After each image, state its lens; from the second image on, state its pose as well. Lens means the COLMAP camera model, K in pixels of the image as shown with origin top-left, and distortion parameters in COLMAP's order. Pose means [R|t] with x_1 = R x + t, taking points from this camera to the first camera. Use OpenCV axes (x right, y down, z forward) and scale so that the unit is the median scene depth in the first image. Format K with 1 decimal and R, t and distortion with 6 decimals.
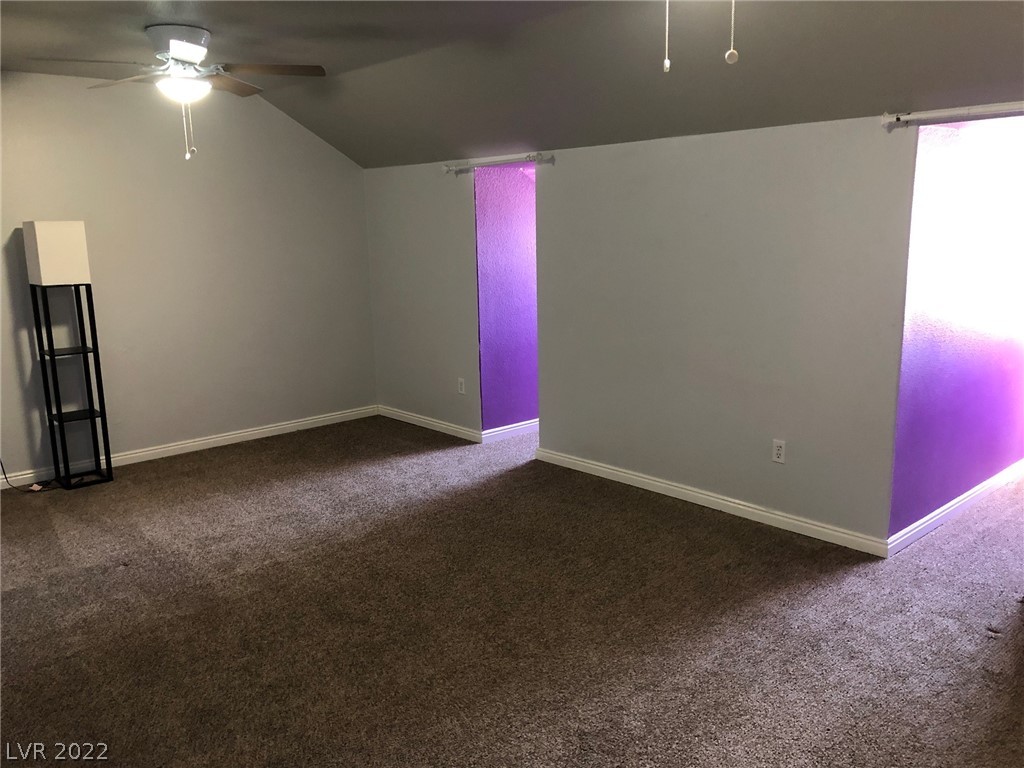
lens RADIAL K [[840.1, 0, 514.4], [0, 840.1, 381.2], [0, 0, 1]] dist [0.040739, -0.036154]
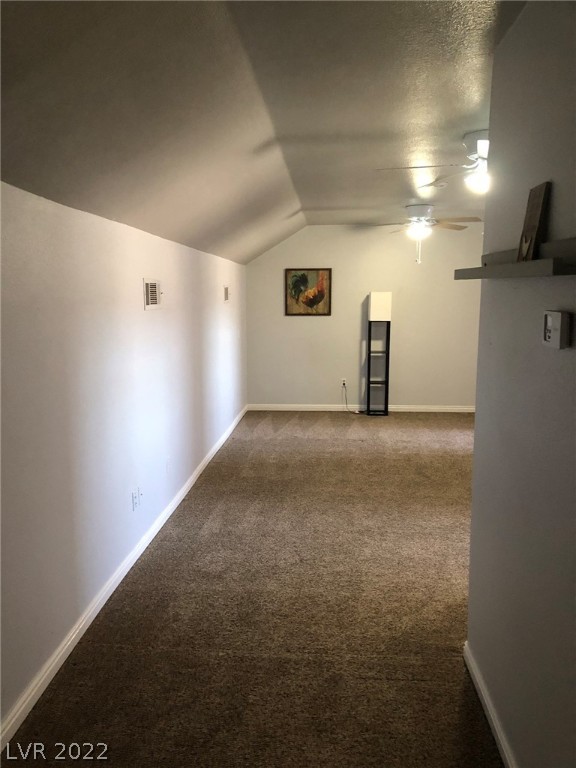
lens RADIAL K [[630.0, 0, 287.6], [0, 630.0, 385.0], [0, 0, 1]] dist [0.040739, -0.036154]
pose [[0.680866, 0.115393, -0.723261, 0.499463], [-0.149632, 0.988598, 0.016865, 0.055536], [0.716960, 0.096740, 0.690369, -0.272393]]
